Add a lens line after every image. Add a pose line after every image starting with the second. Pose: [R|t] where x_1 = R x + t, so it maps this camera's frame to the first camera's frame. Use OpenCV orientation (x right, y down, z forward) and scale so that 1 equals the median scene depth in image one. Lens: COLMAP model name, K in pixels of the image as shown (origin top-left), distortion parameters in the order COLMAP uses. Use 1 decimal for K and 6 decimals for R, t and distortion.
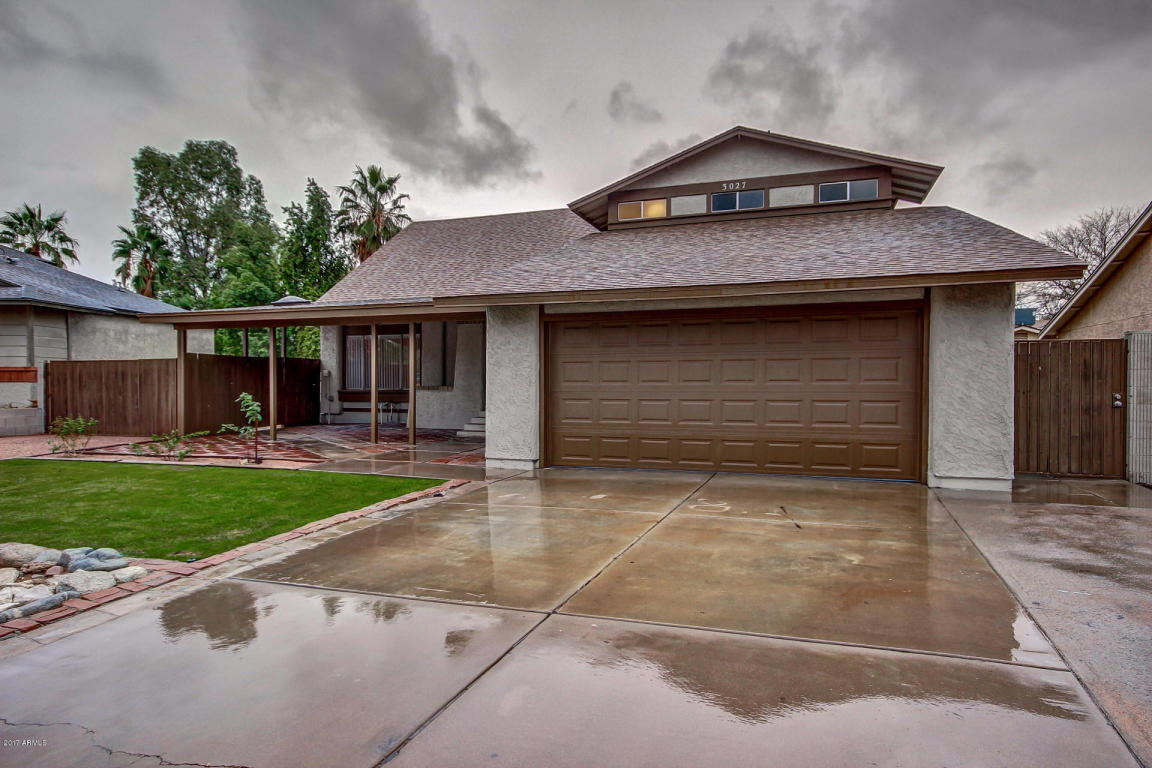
lens RADIAL K [[662.7, 0, 583.2], [0, 662.7, 386.6], [0, 0, 1]] dist [0.017096, -0.002320]
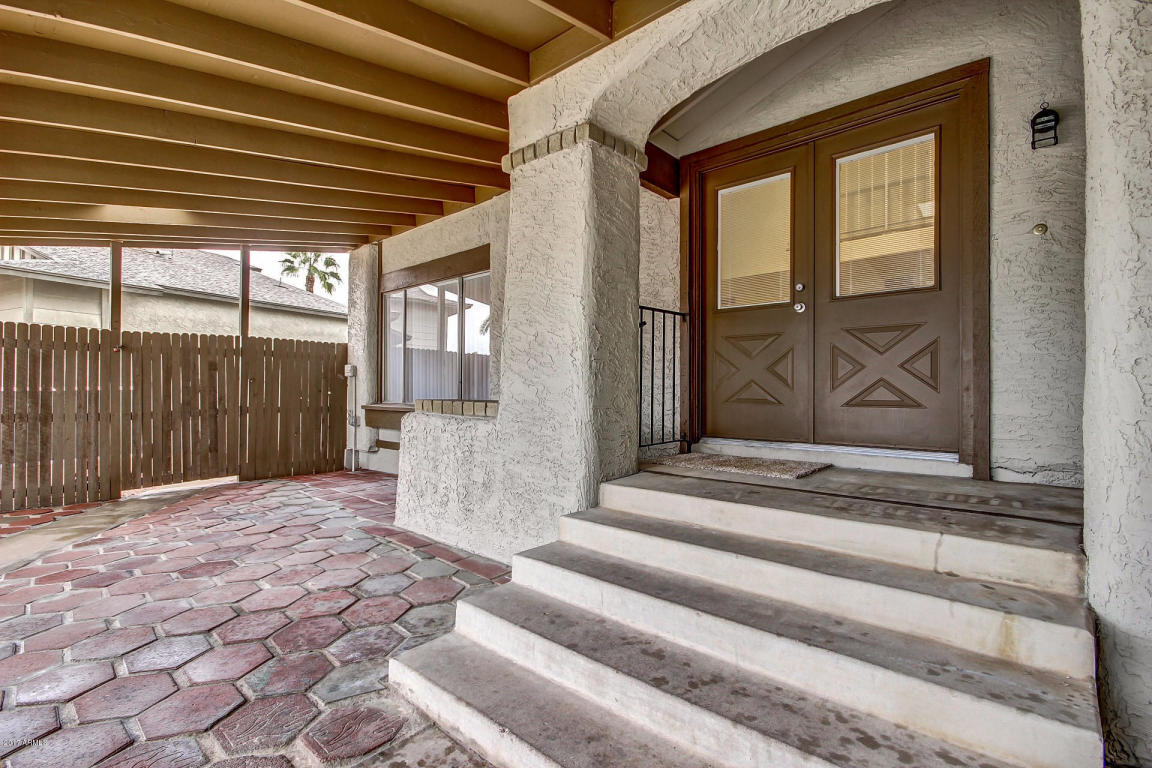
lens RADIAL K [[532.5, 0, 578.4], [0, 532.5, 387.8], [0, 0, 1]] dist [0.002182, -0.006968]
pose [[0.921479, 0.001255, -0.388427, -0.083231], [-0.005841, 0.999926, -0.010627, -0.004493], [0.388385, 0.012061, 0.921418, 0.832494]]
